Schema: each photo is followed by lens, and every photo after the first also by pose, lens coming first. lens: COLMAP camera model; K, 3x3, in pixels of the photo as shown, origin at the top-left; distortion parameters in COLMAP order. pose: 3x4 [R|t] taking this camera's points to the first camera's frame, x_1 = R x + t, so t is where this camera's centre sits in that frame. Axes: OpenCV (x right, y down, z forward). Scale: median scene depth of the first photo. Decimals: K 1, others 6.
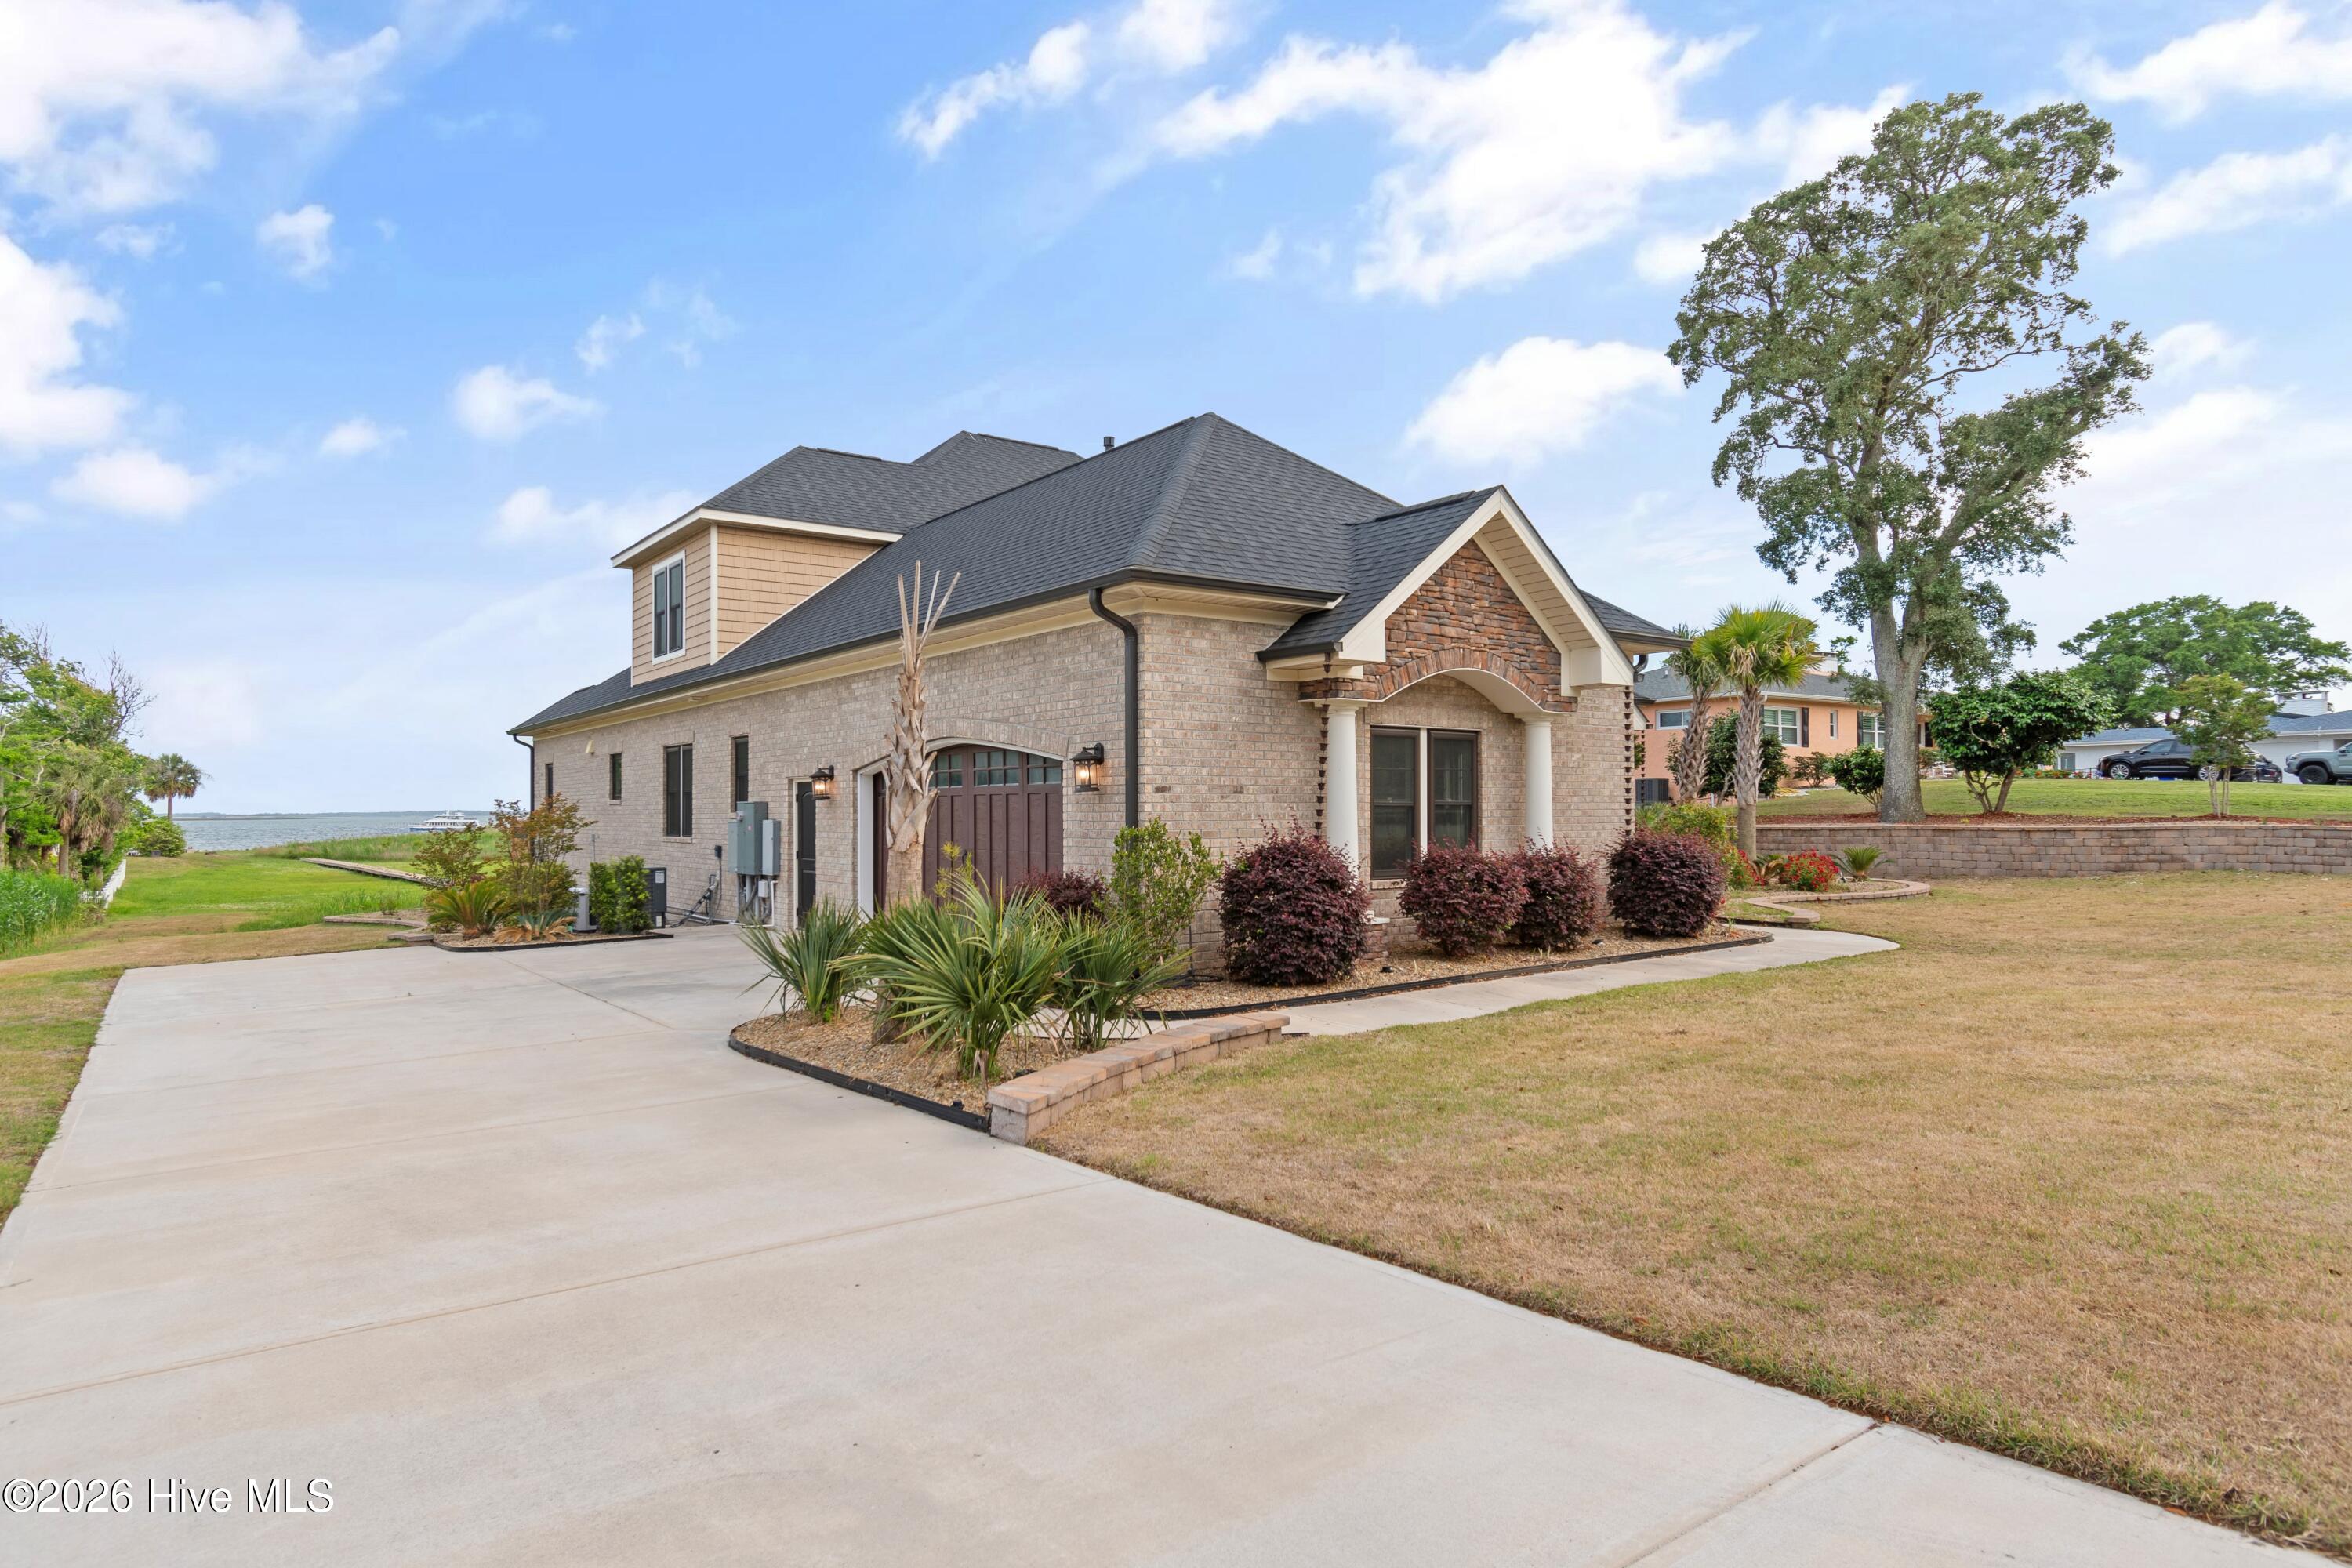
lens RADIAL K [[1323.6, 0, 1165.4], [0, 1323.6, 785.6], [0, 0, 1]] dist [0.001037, 0.001620]
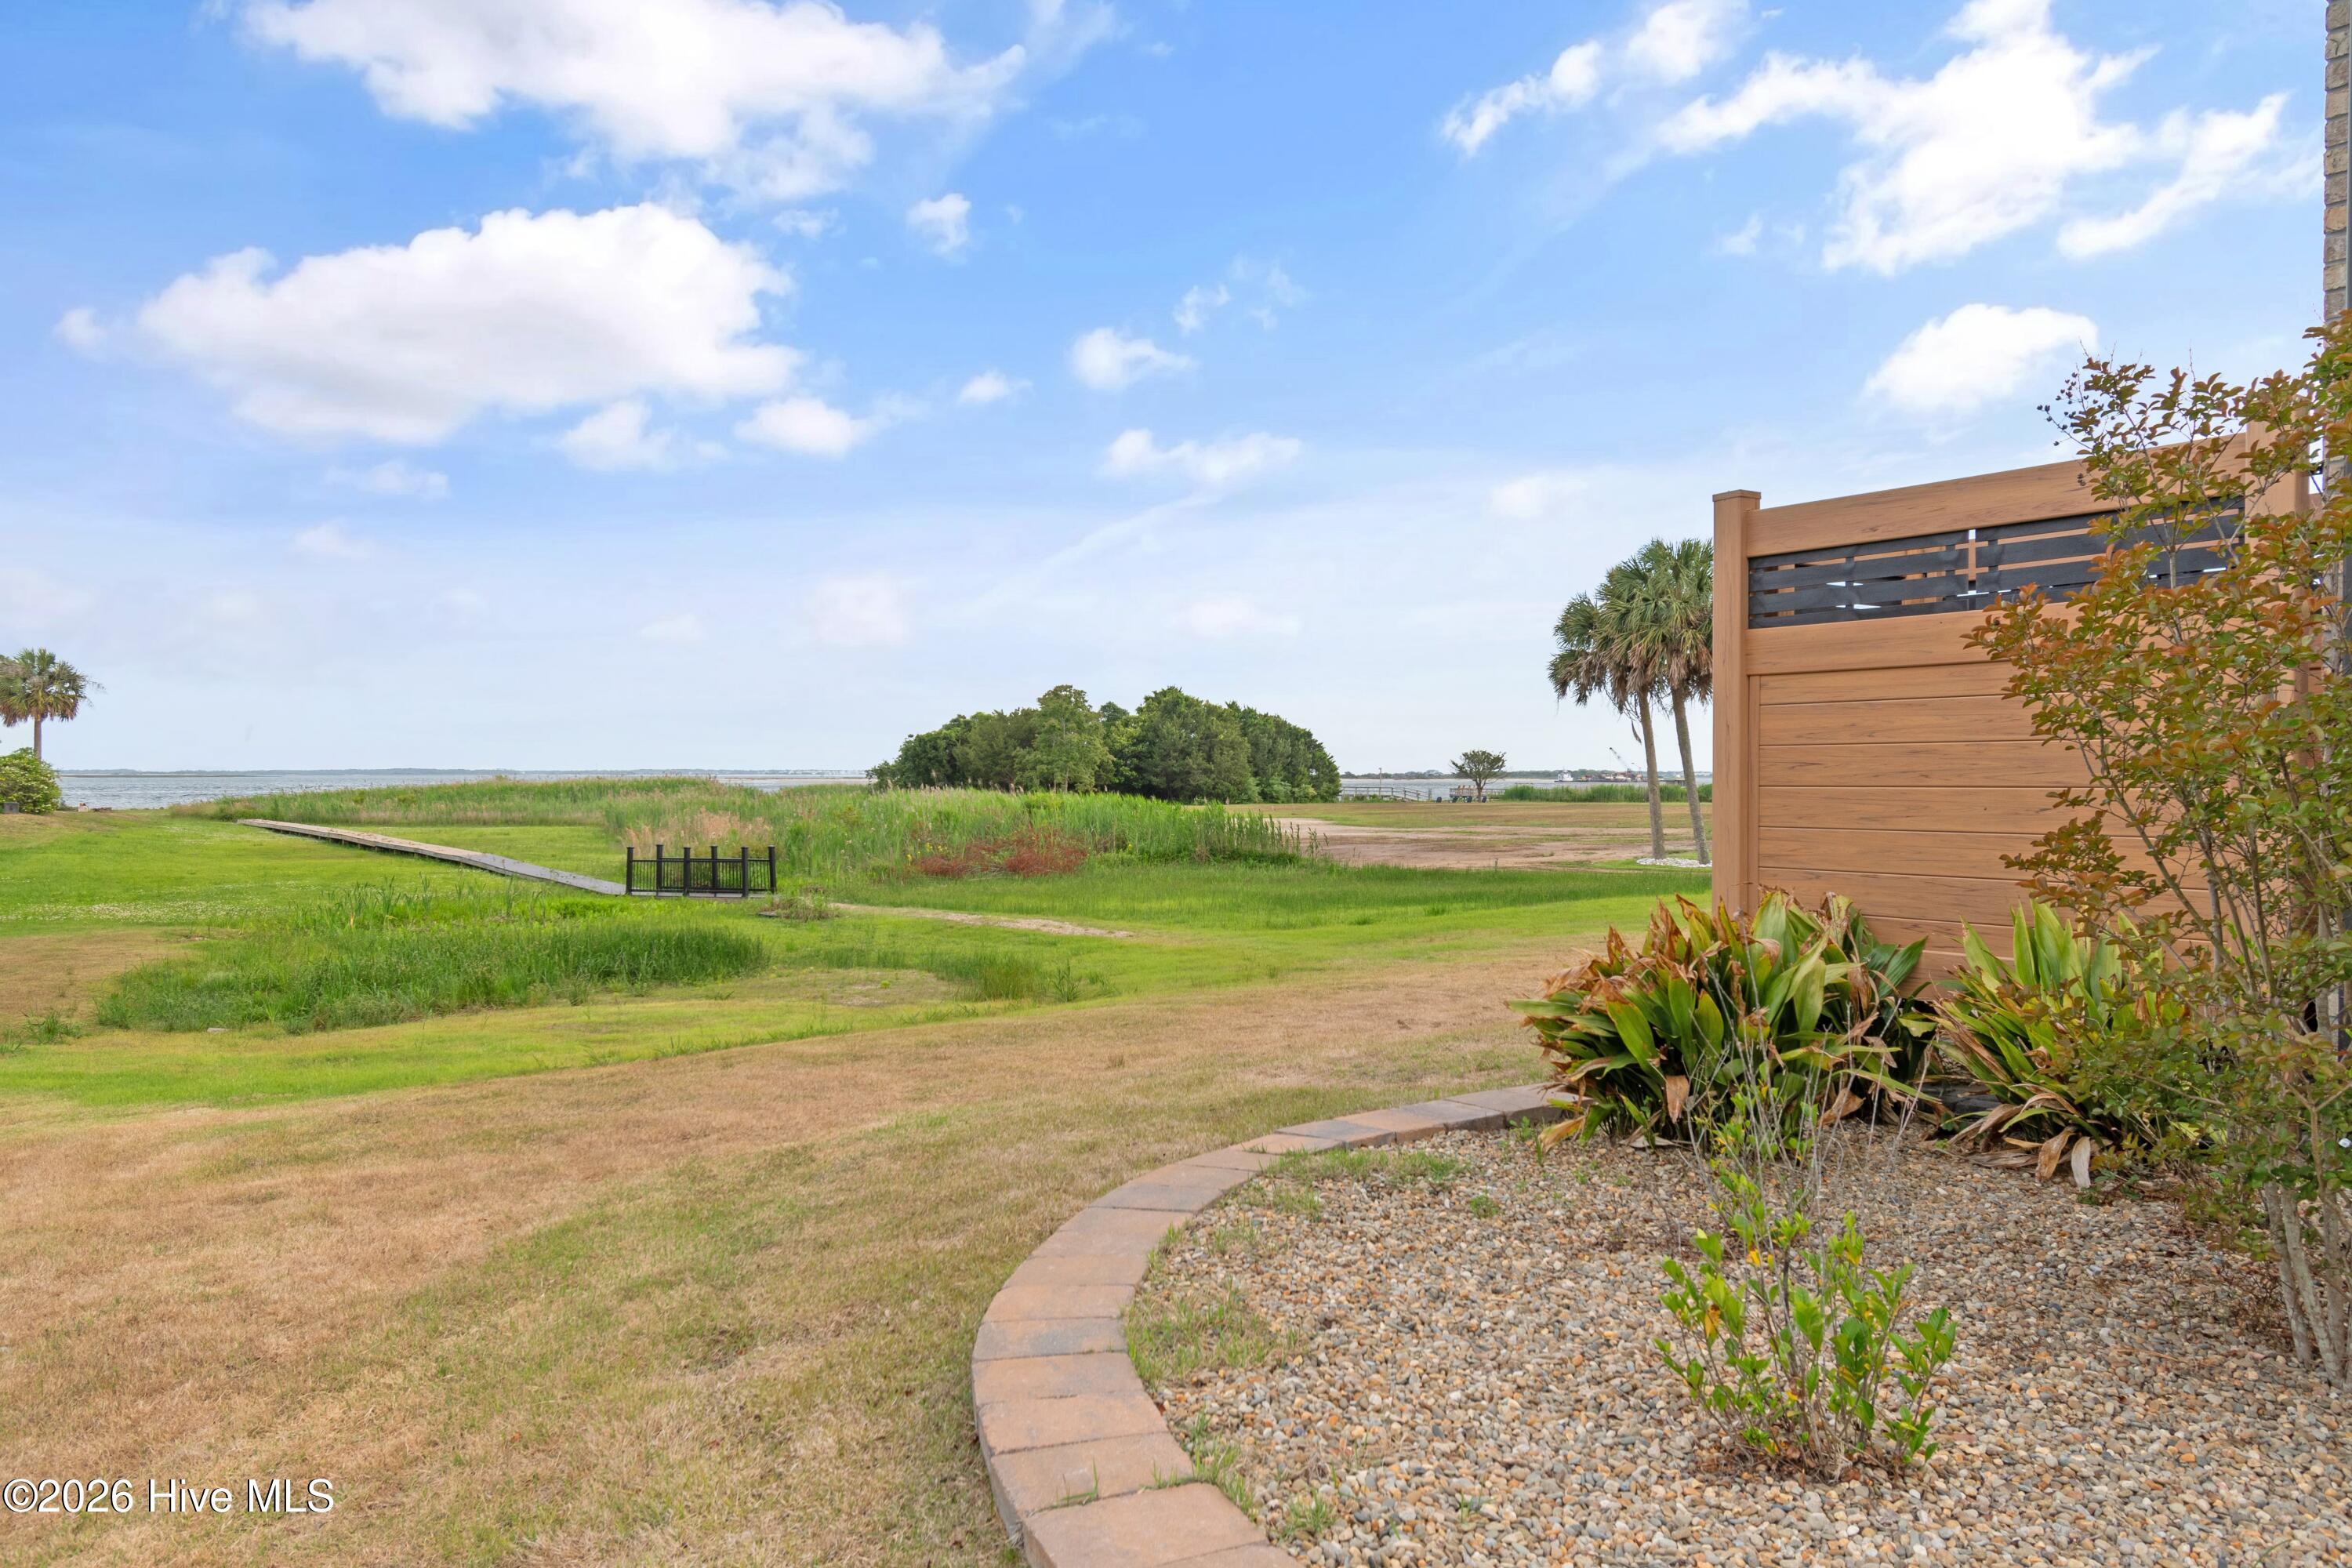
lens RADIAL K [[1586.7, 0, 1189.5], [0, 1586.7, 771.0], [0, 0, 1]] dist [0.001039, 0.000767]
pose [[0.999402, 0.008309, -0.033560, -0.724484], [-0.007778, 0.999843, 0.015933, 0.068023], [0.033687, -0.015662, 0.999310, 1.070073]]
